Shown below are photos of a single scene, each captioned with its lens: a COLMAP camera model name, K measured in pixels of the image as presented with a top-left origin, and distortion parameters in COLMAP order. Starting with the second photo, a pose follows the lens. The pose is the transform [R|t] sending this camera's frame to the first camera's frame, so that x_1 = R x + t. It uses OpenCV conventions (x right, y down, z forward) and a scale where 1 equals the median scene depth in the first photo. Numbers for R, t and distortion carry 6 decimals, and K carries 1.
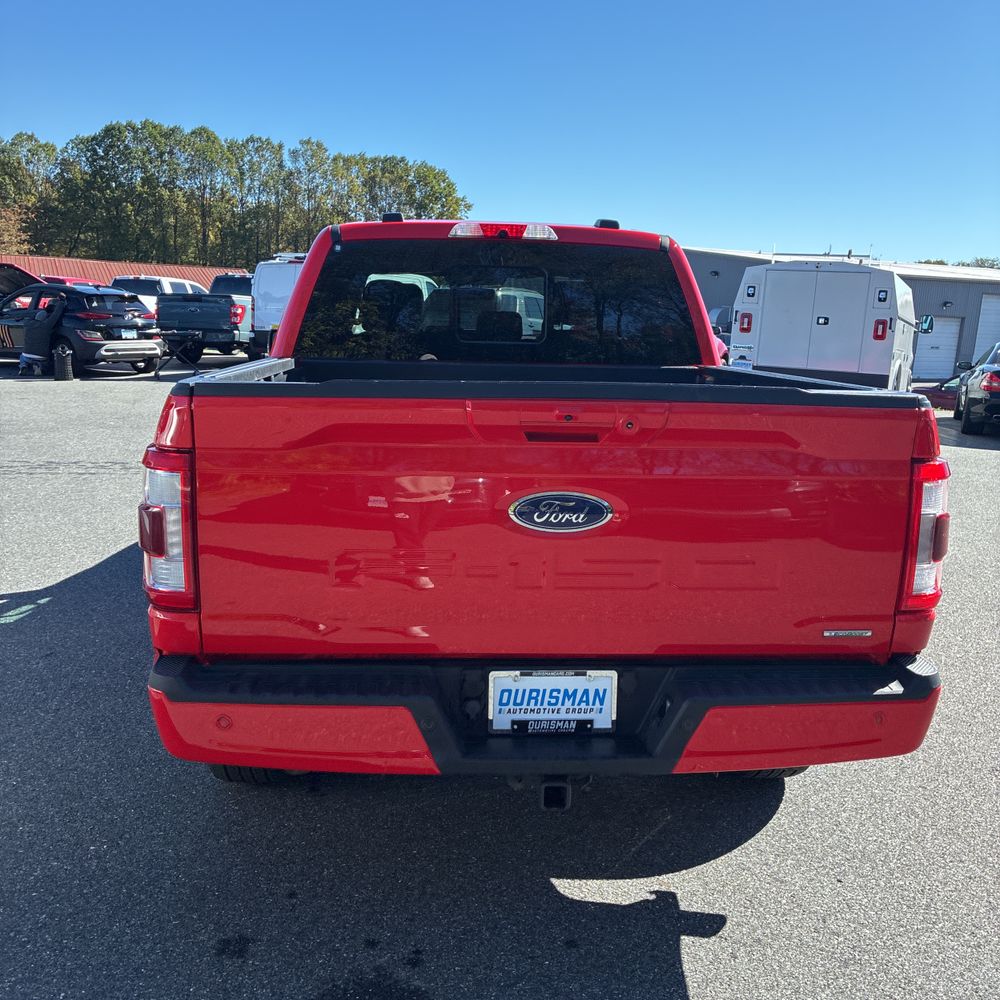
lens RADIAL K [[1008.7, 0, 494.6], [0, 1008.7, 498.8], [0, 0, 1]] dist [0.020513, 0.000000]
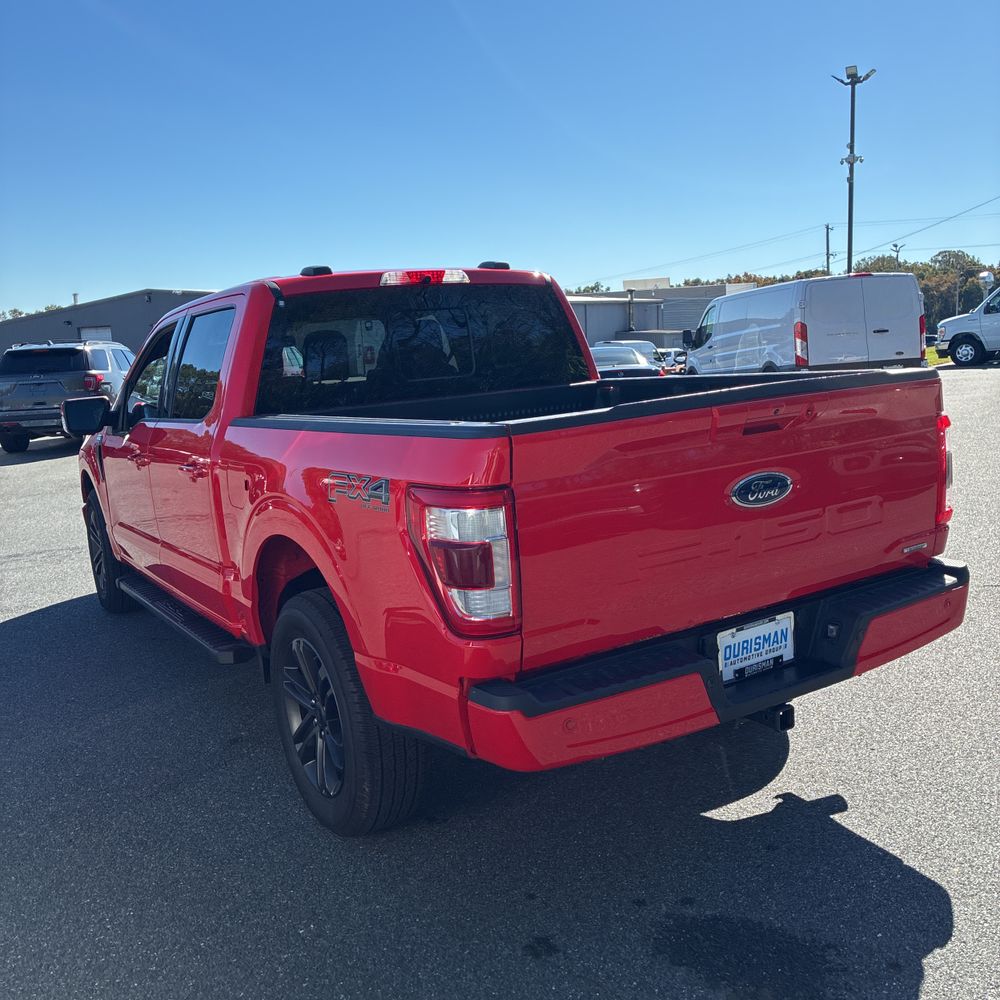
lens RADIAL K [[1008.7, 0, 505.4], [0, 1008.7, 499.4], [0, 0, 1]] dist [0.020513, 0.000000]
pose [[0.874372, -0.160078, 0.458092, -0.691391], [0.177984, 0.984025, 0.004141, -0.032427], [-0.451436, 0.077912, 0.888895, 0.033362]]
